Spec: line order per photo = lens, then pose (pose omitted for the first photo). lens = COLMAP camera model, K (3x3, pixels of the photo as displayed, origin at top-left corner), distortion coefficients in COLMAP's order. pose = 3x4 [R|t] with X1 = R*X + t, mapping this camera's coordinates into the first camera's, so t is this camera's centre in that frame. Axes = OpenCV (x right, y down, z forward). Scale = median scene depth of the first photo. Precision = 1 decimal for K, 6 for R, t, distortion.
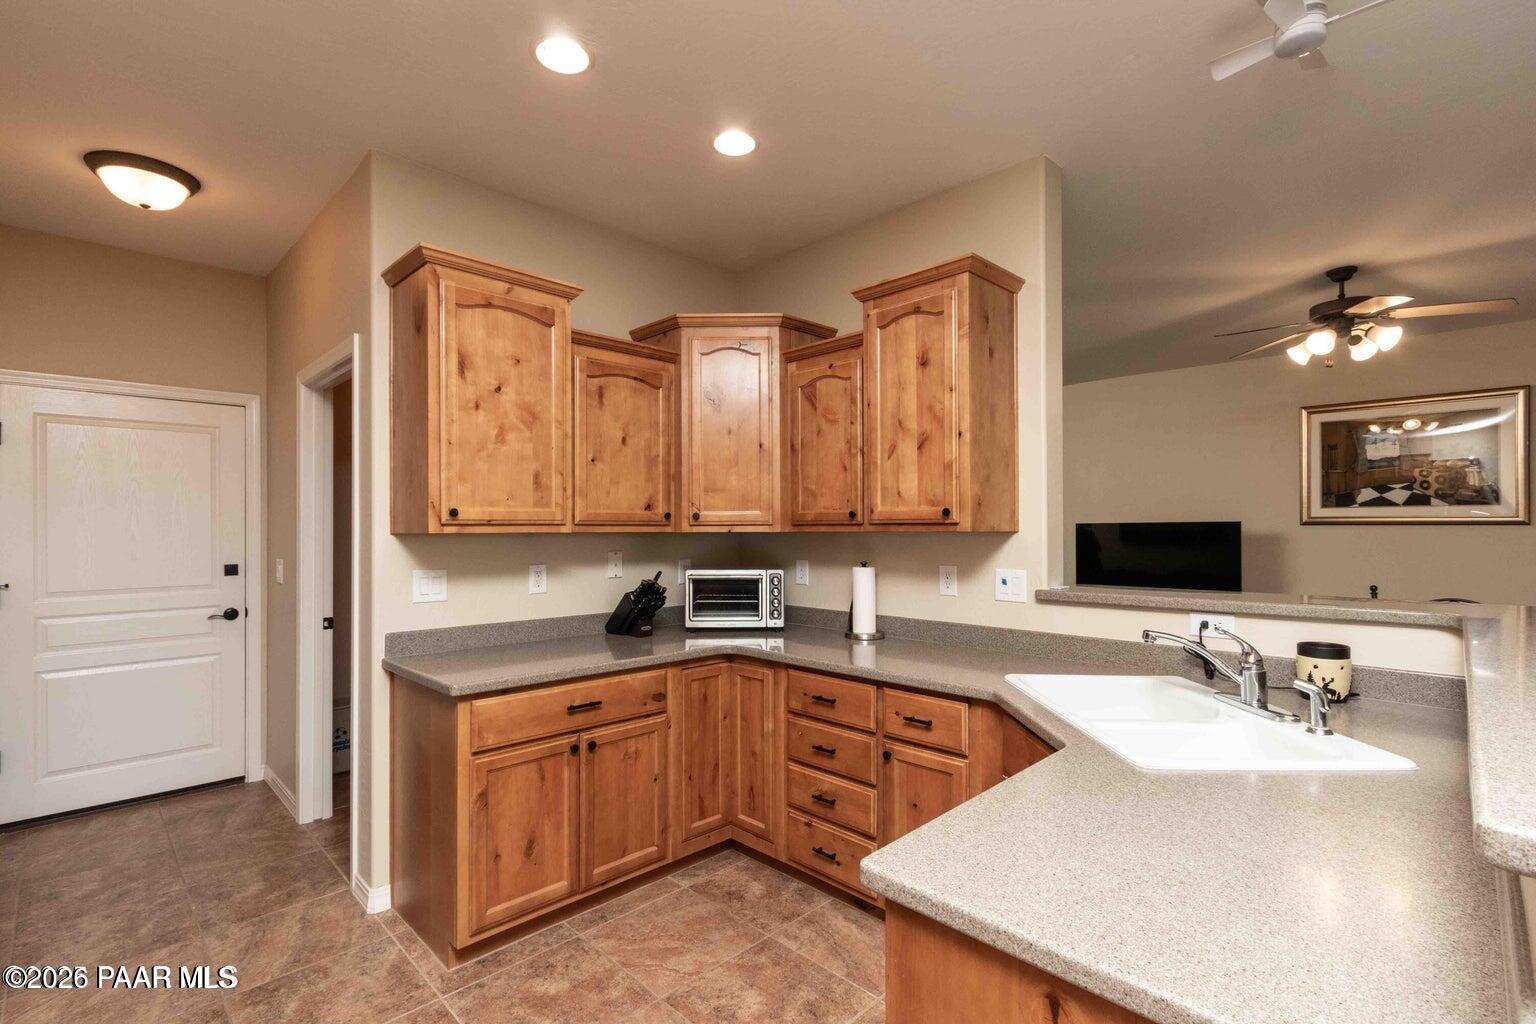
lens RADIAL K [[712.4, 0, 768.0], [0, 712.4, 512.0], [0, 0, 1]] dist [0.015434, -0.008215]
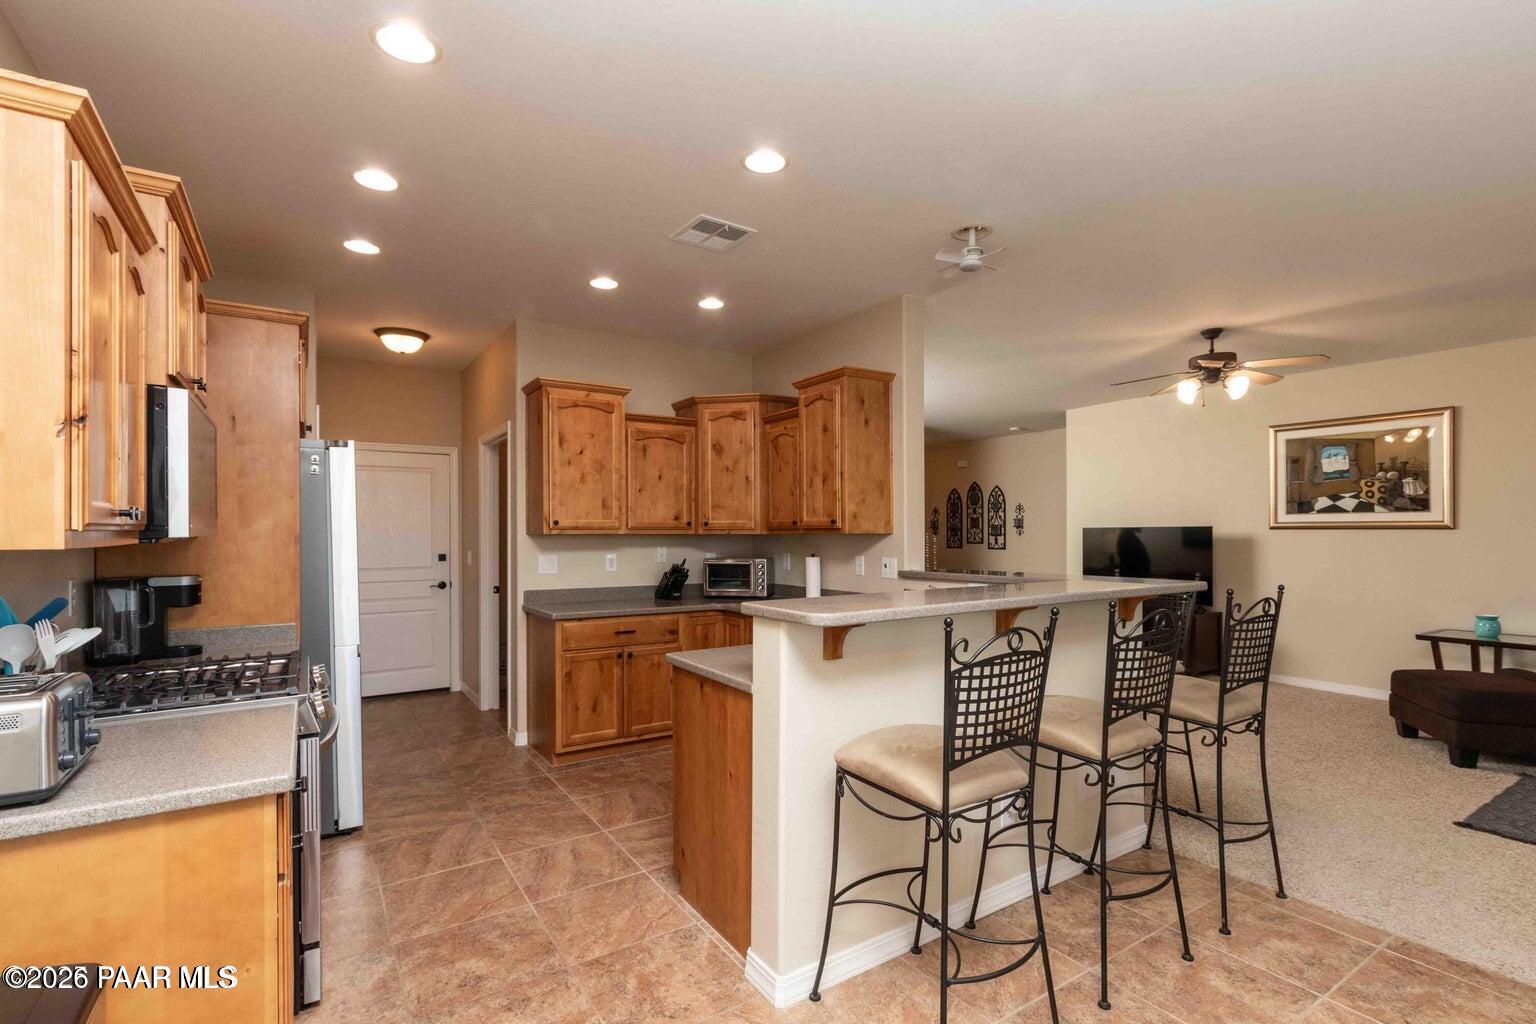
lens RADIAL K [[717.9, 0, 768.0], [0, 717.9, 512.0], [0, 0, 1]] dist [-0.000923, -0.000095]
pose [[0.980515, -0.005418, -0.196372, 0.359310], [0.004096, 0.999966, -0.007139, -0.008875], [0.196404, 0.006195, 0.980504, -0.551314]]
